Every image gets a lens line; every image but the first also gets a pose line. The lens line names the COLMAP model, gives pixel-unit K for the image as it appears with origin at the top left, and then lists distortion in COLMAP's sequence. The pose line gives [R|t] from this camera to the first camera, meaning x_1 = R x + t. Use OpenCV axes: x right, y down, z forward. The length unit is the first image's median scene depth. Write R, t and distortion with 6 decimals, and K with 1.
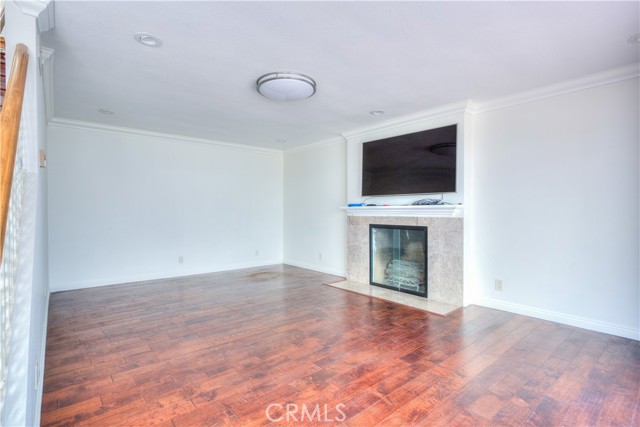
lens RADIAL K [[311.9, 0, 315.1], [0, 311.9, 213.3], [0, 0, 1]] dist [-0.016234, 0.002571]
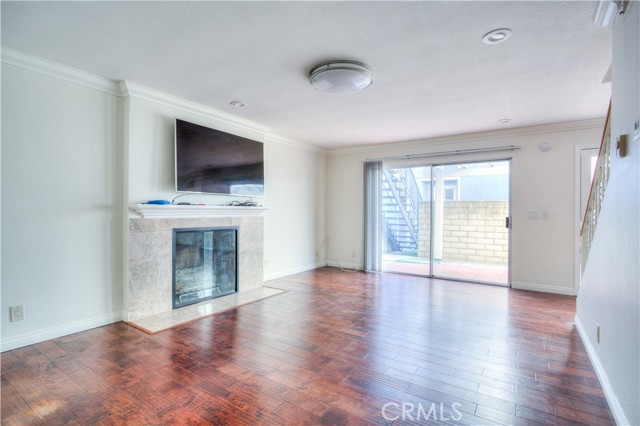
lens RADIAL K [[311.9, 0, 320.1], [0, 311.9, 212.8], [0, 0, 1]] dist [-0.016234, 0.002571]
pose [[-0.257459, -0.002897, 0.966285, -0.733961], [0.003947, 0.999984, 0.004050, -0.006200], [-0.966281, 0.004857, -0.257443, 0.982389]]
